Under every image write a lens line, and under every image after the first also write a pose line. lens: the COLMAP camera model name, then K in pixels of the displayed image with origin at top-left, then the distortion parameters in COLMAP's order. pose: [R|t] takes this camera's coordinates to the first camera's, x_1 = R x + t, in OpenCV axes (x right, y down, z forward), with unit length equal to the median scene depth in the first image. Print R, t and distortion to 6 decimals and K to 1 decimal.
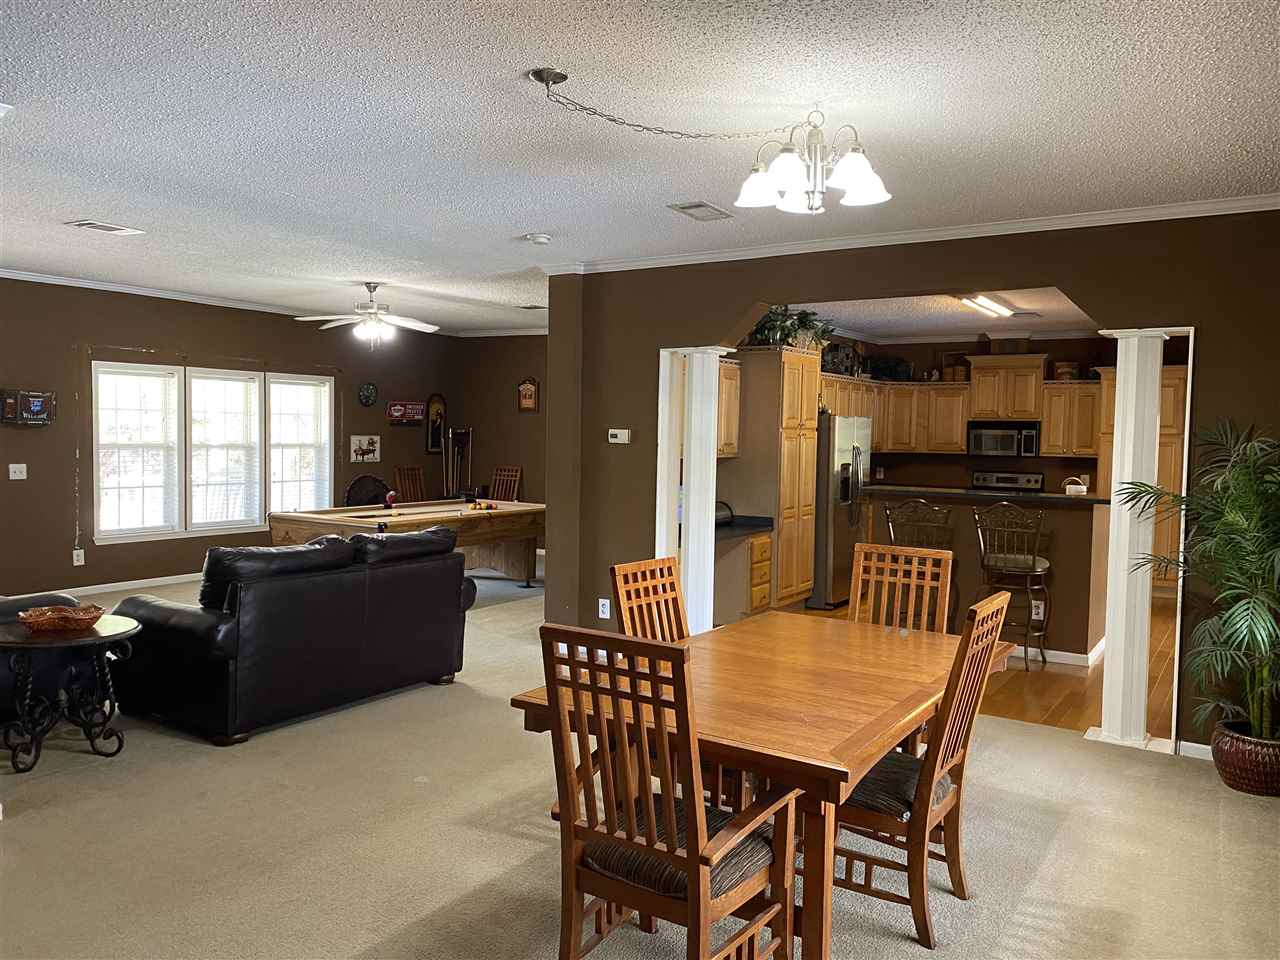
lens RADIAL K [[970.8, 0, 642.0], [0, 970.8, 482.2], [0, 0, 1]] dist [0.000666, -0.009920]
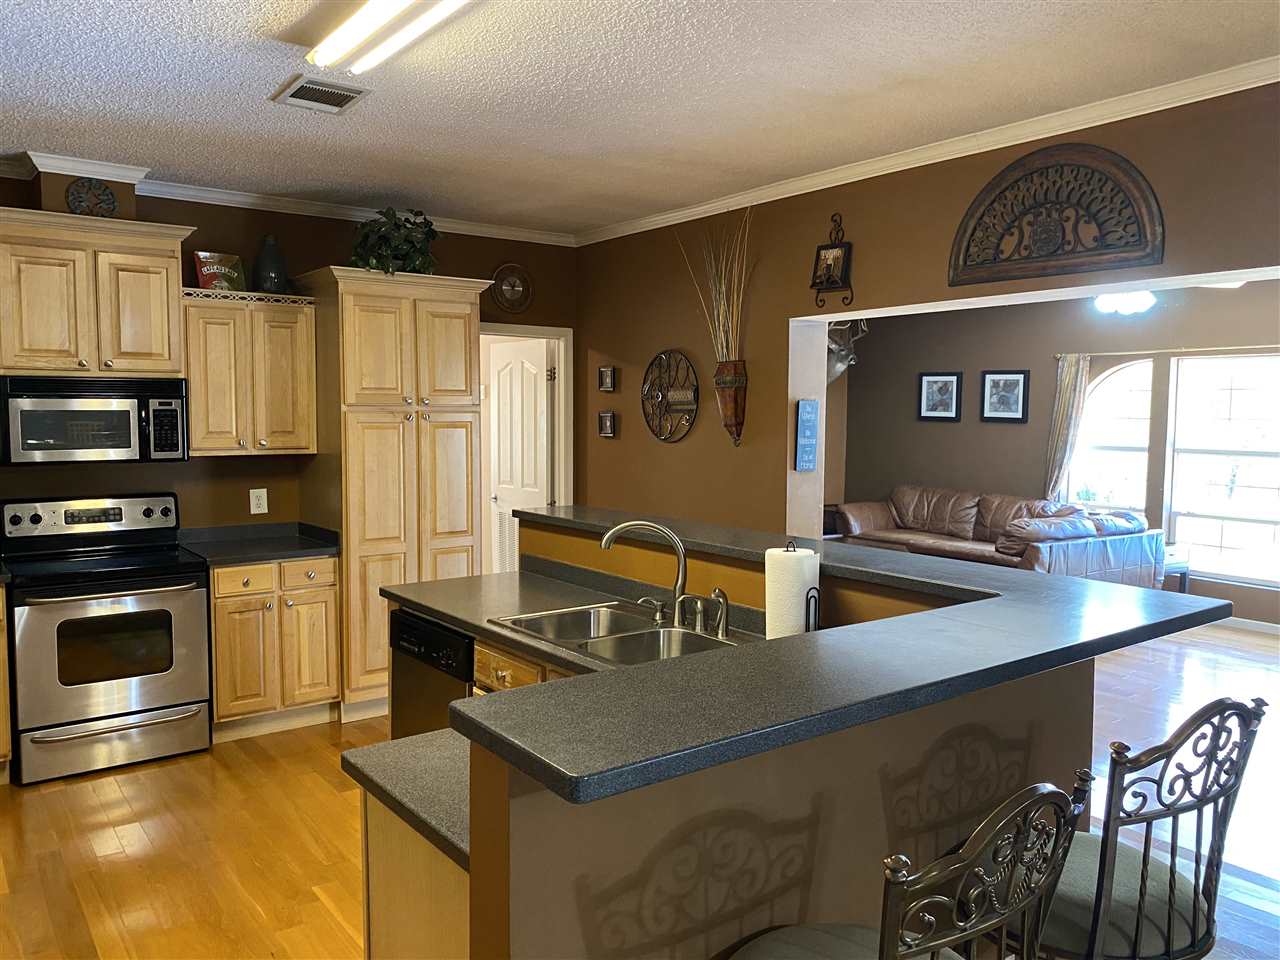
lens RADIAL K [[970.8, 0, 639.6], [0, 970.8, 482.7], [0, 0, 1]] dist [0.000666, -0.009920]
pose [[0.339005, -0.088695, 0.936594, 0.044016], [0.051605, 0.995800, 0.075624, -0.028441], [-0.939368, 0.022696, 0.342158, 0.485587]]
